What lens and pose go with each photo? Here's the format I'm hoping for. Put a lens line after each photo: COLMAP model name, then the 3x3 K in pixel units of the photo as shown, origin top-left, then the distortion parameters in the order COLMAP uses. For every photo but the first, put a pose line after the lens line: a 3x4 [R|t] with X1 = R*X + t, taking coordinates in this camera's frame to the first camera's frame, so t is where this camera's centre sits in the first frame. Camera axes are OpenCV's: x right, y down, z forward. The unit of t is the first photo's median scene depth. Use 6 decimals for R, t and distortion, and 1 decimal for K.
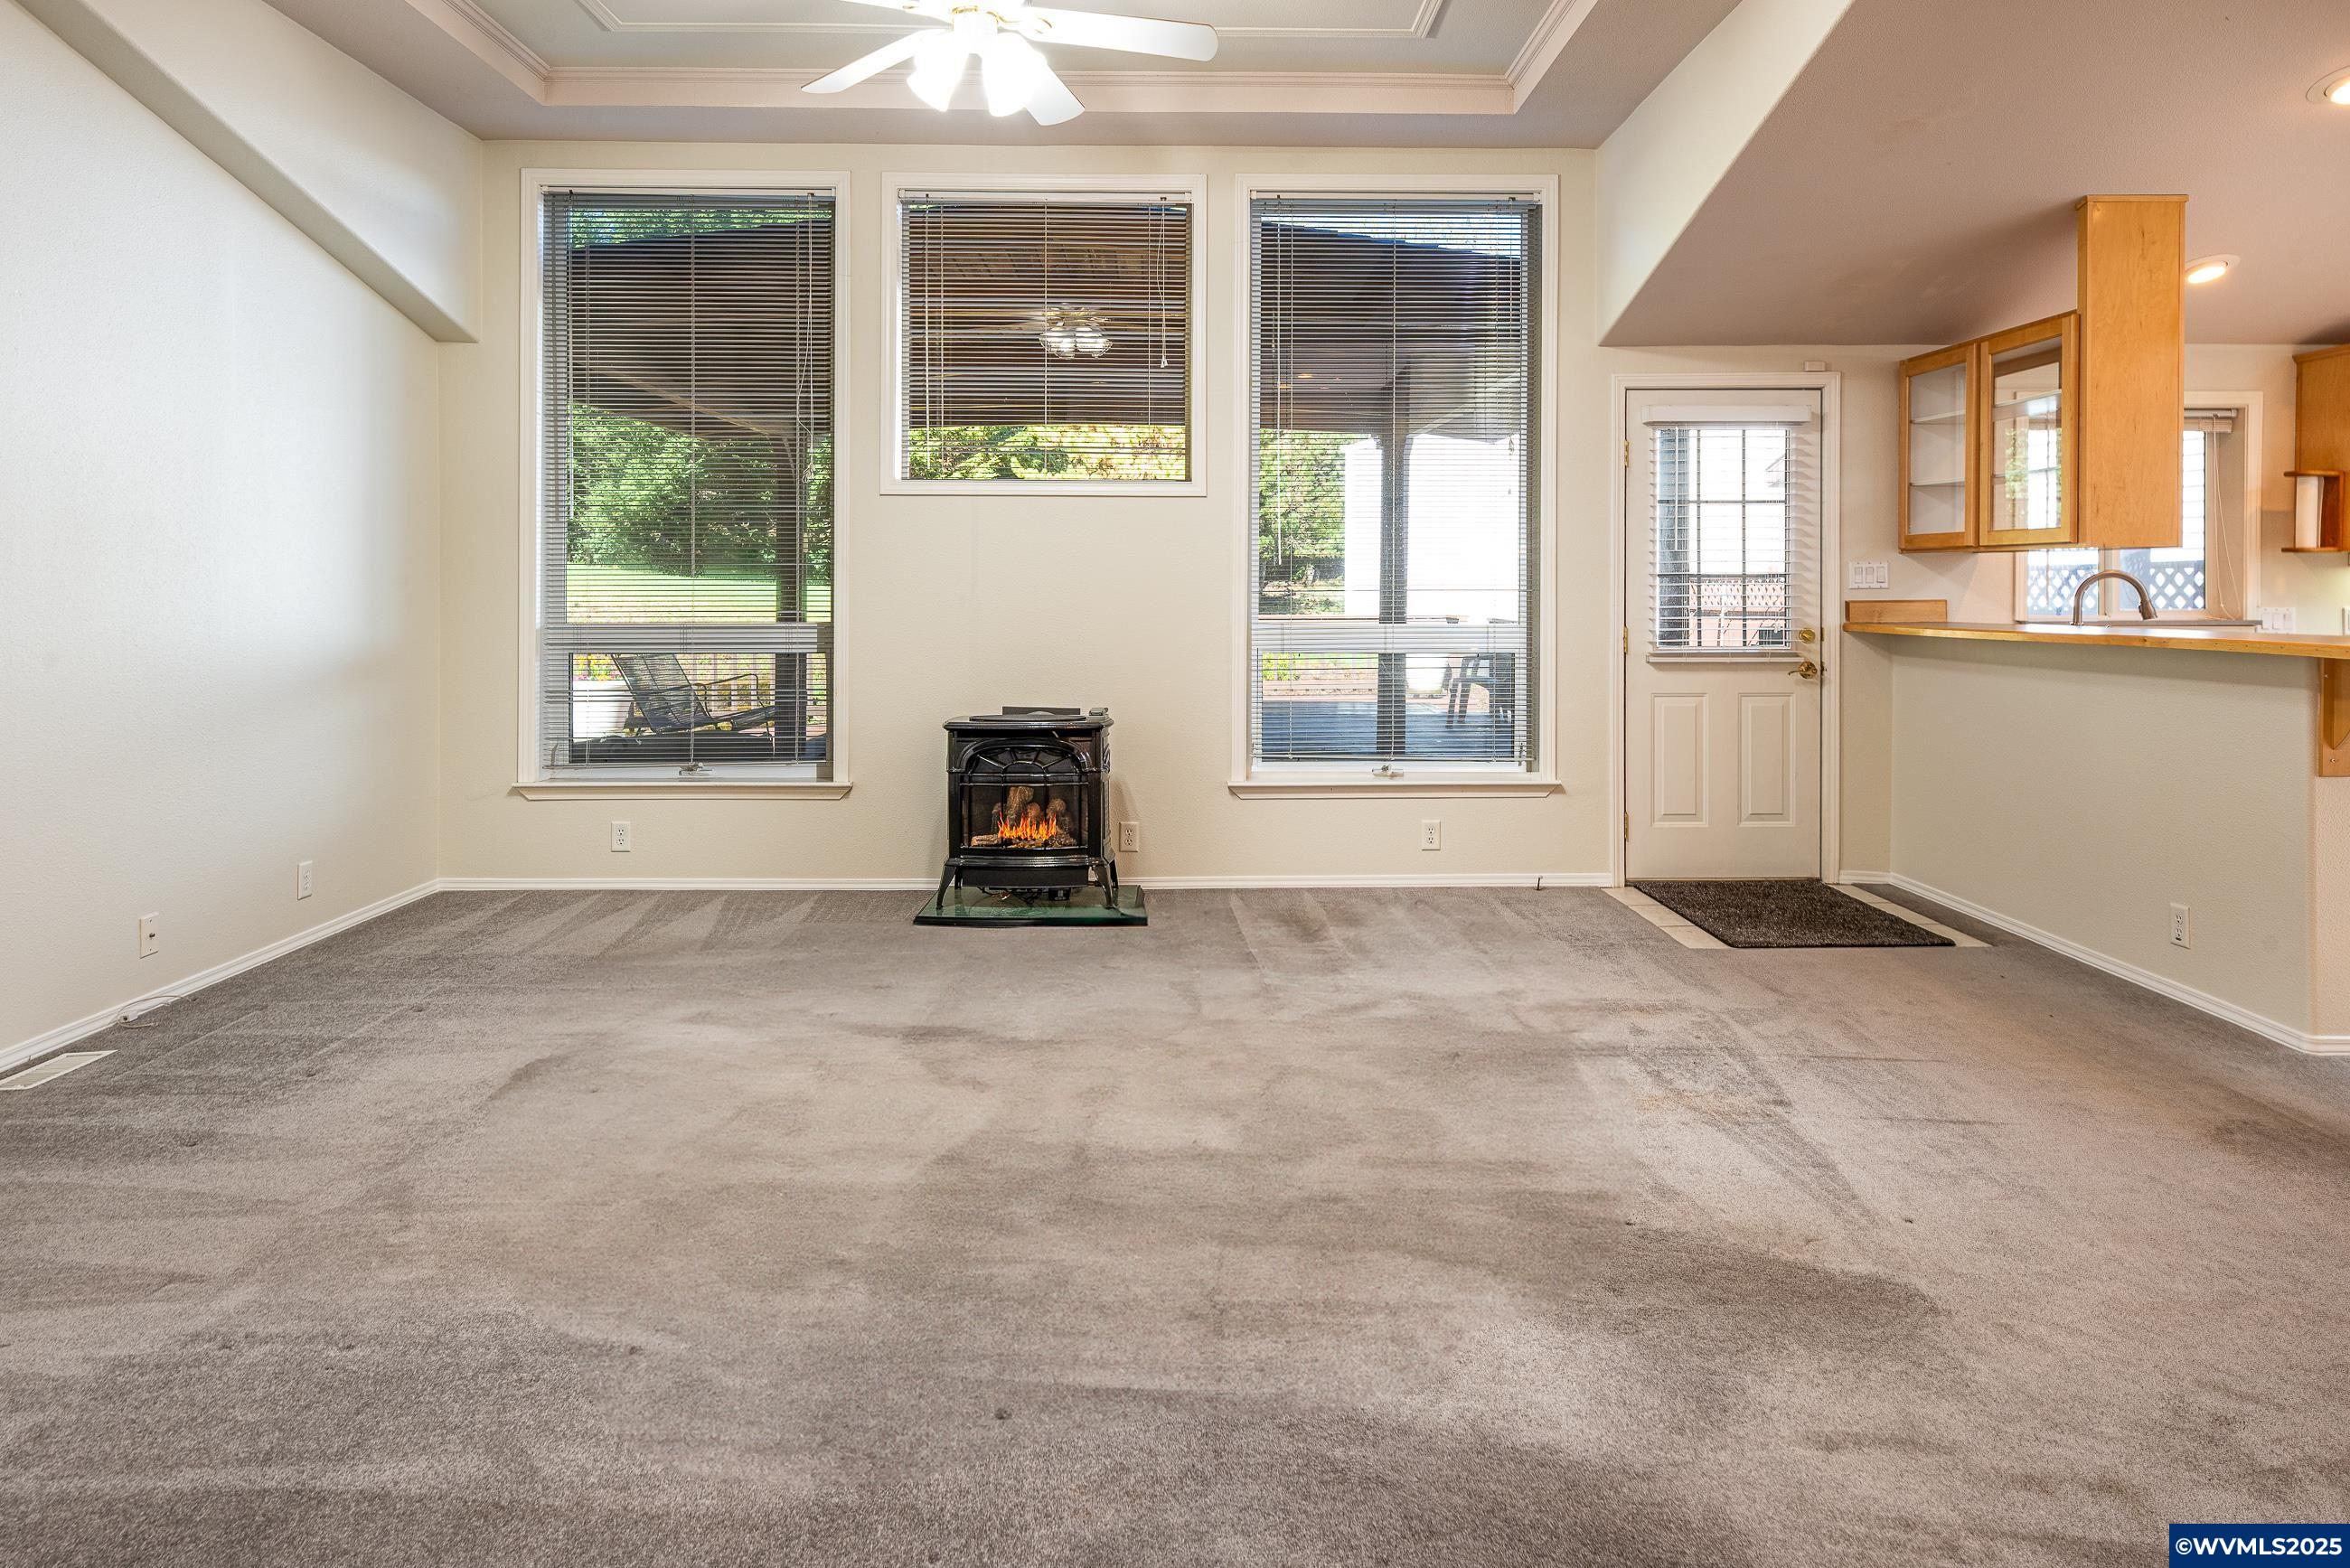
lens RADIAL K [[1337.7, 0, 1178.0], [0, 1337.7, 600.8], [0, 0, 1]] dist [-0.031738, 0.000213]
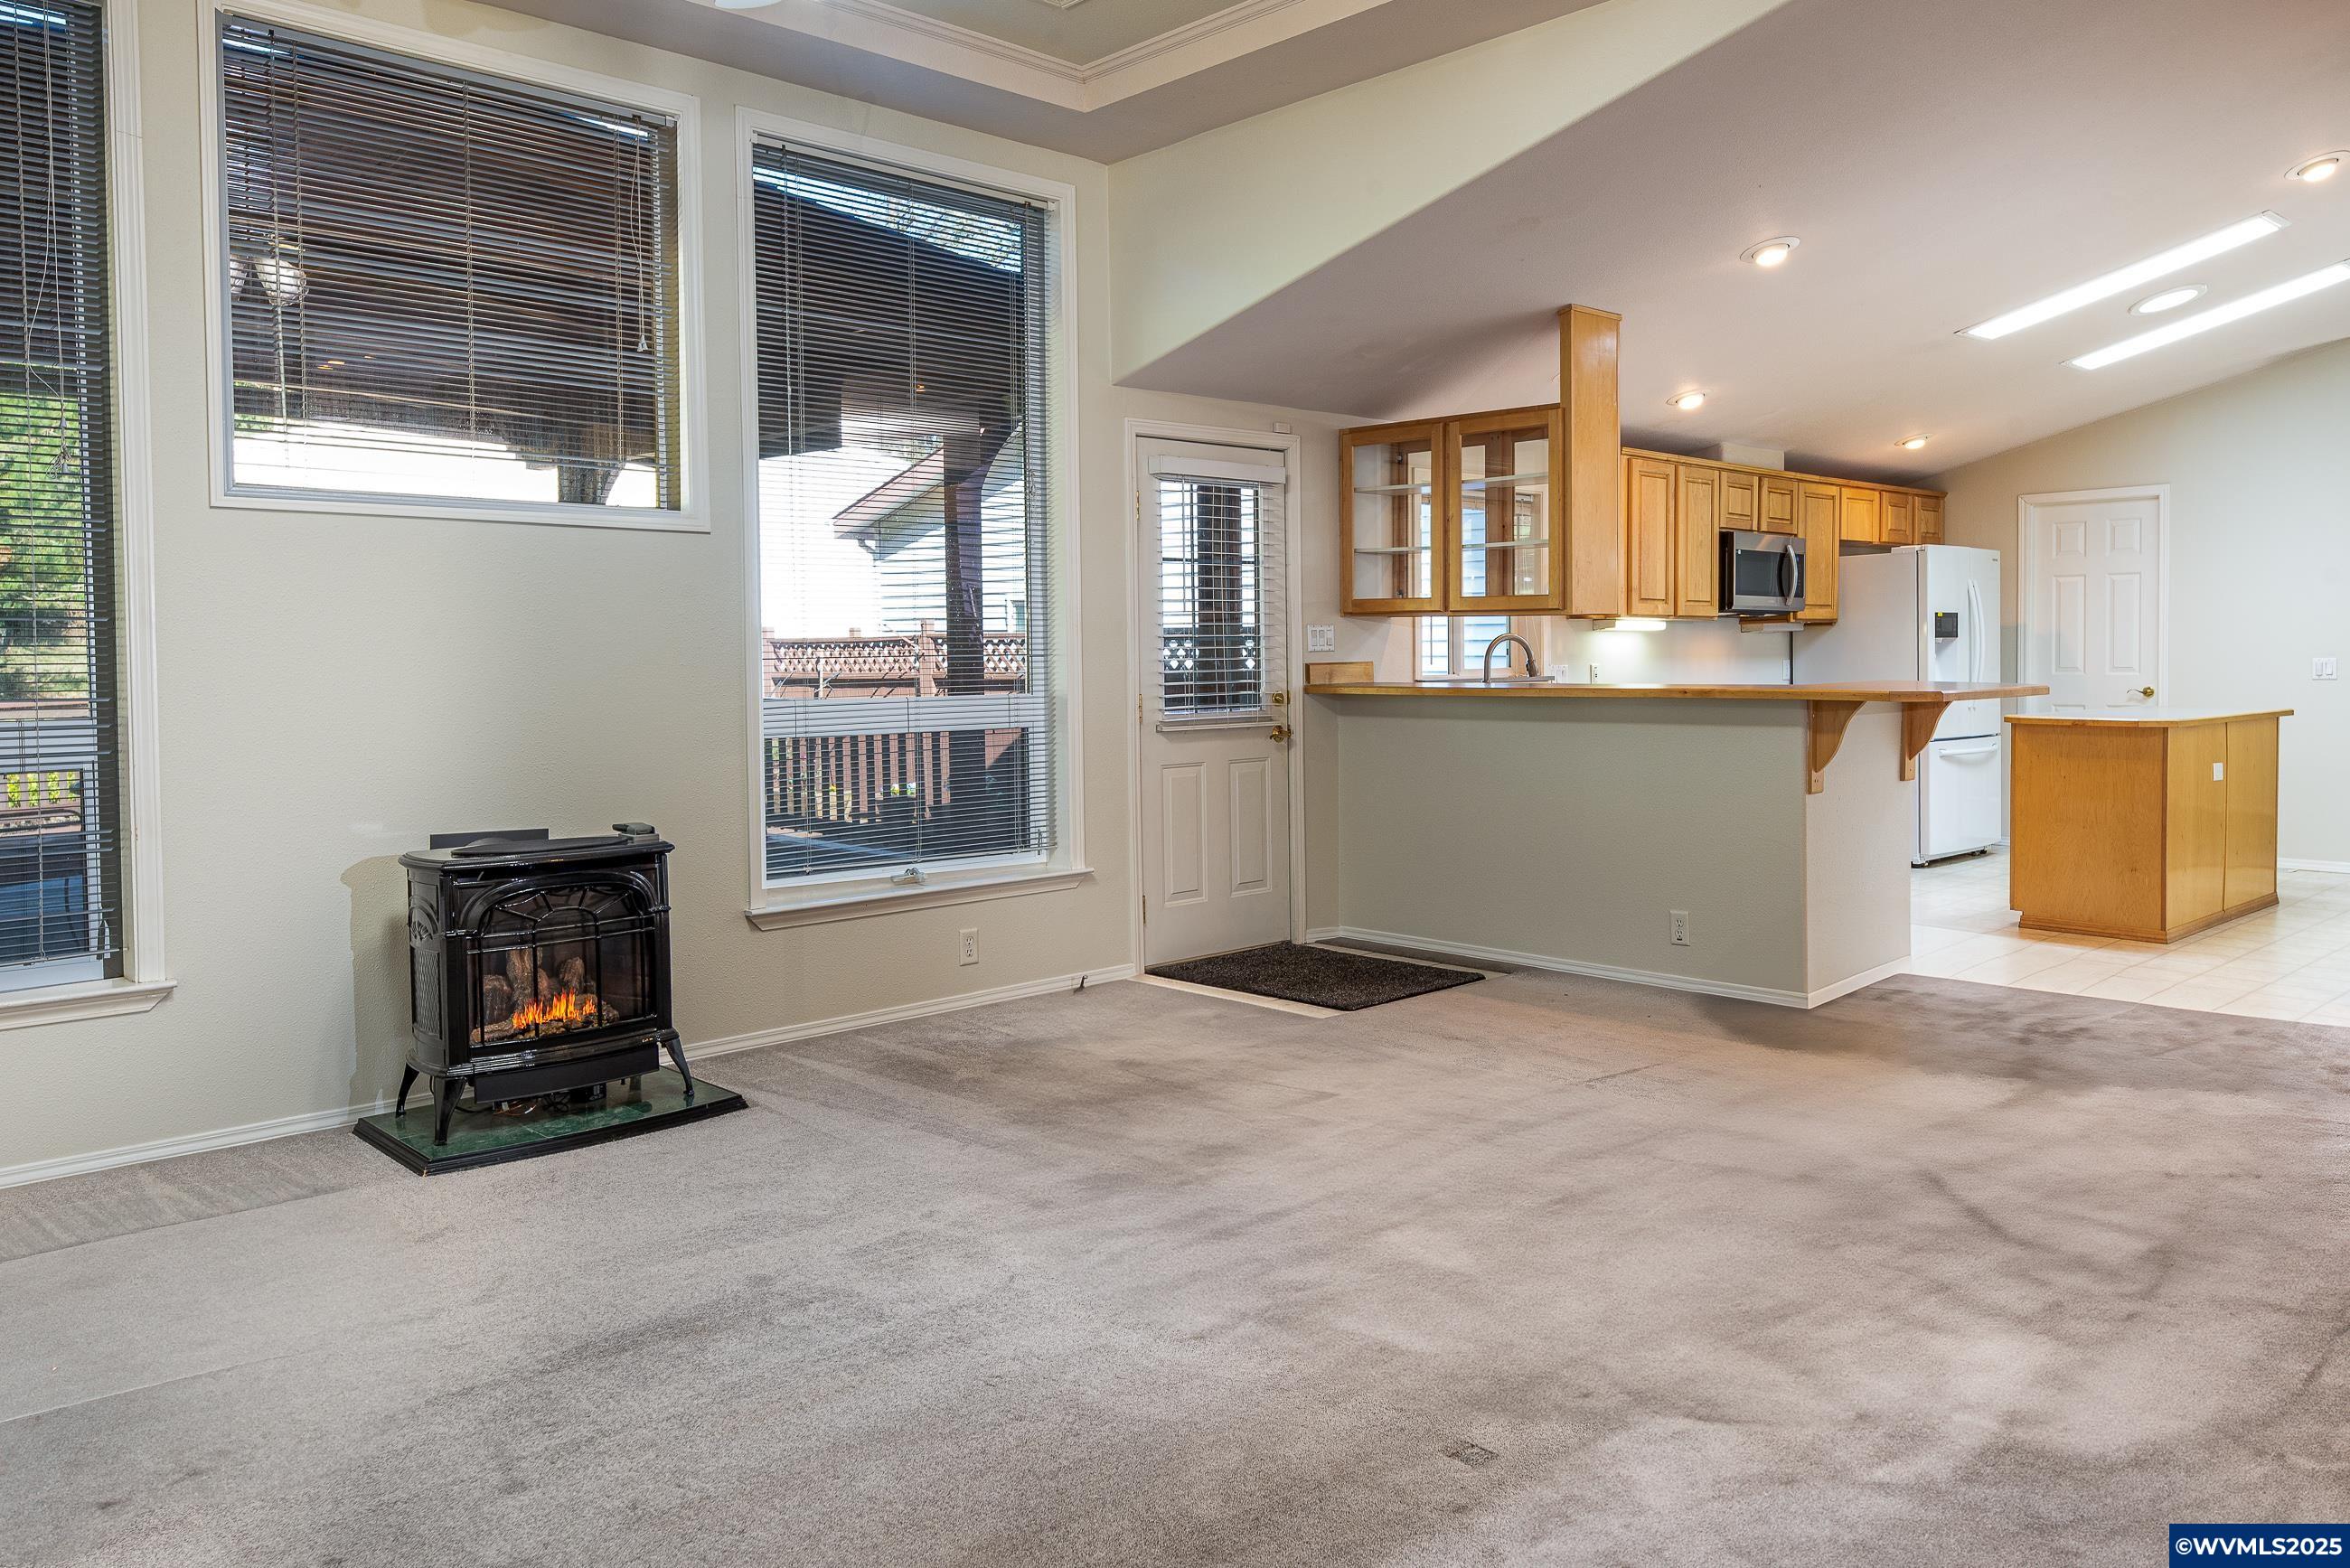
lens RADIAL K [[1670.3, 0, 1175.6], [0, 1670.3, 702.4], [0, 0, 1]] dist [-0.003849, -0.002233]
pose [[0.727415, -0.026352, 0.685691, -0.442006], [0.013684, 0.999621, 0.023899, -0.002168], [-0.686061, -0.008002, 0.727500, 0.144194]]
